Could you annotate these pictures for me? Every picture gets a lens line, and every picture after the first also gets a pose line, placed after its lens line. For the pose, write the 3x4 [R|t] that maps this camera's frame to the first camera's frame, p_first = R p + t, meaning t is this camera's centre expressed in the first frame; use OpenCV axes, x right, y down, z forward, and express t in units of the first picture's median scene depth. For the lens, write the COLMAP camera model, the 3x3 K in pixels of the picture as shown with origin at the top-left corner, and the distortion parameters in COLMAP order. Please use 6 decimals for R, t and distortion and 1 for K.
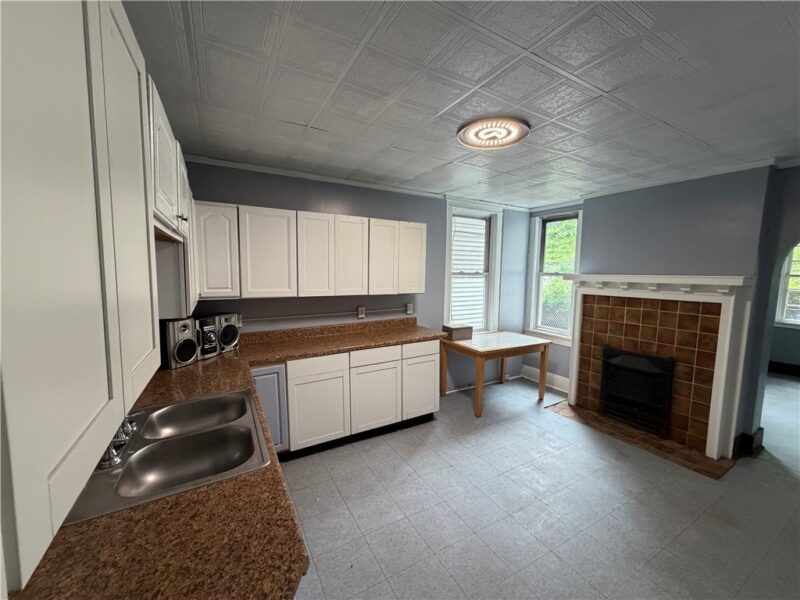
lens RADIAL K [[319.1, 0, 402.3], [0, 319.1, 299.0], [0, 0, 1]] dist [0.001741, 0.000191]
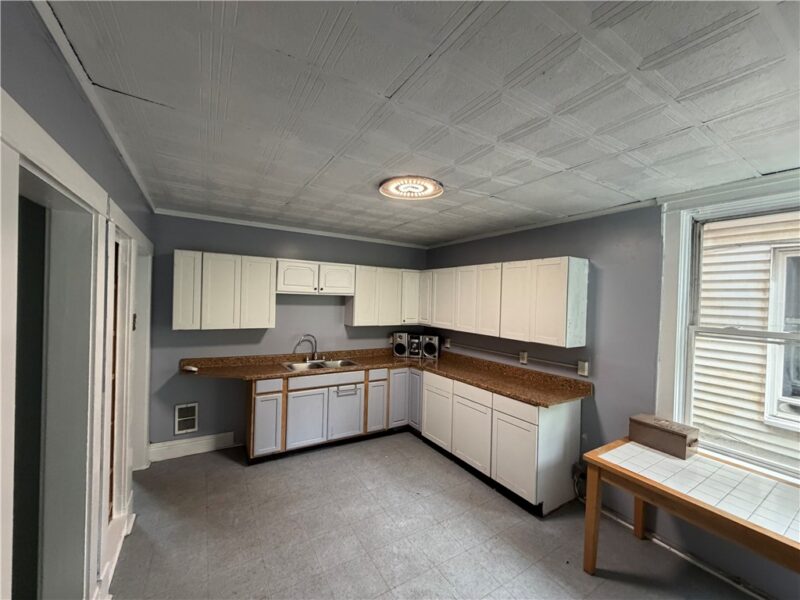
lens RADIAL K [[319.1, 0, 400.5], [0, 319.1, 300.8], [0, 0, 1]] dist [0.001741, 0.000191]
pose [[0.038377, -0.006520, -0.999242, 0.884088], [-0.126766, 0.991868, -0.011340, -0.075177], [0.991190, 0.127105, 0.037239, 0.630646]]
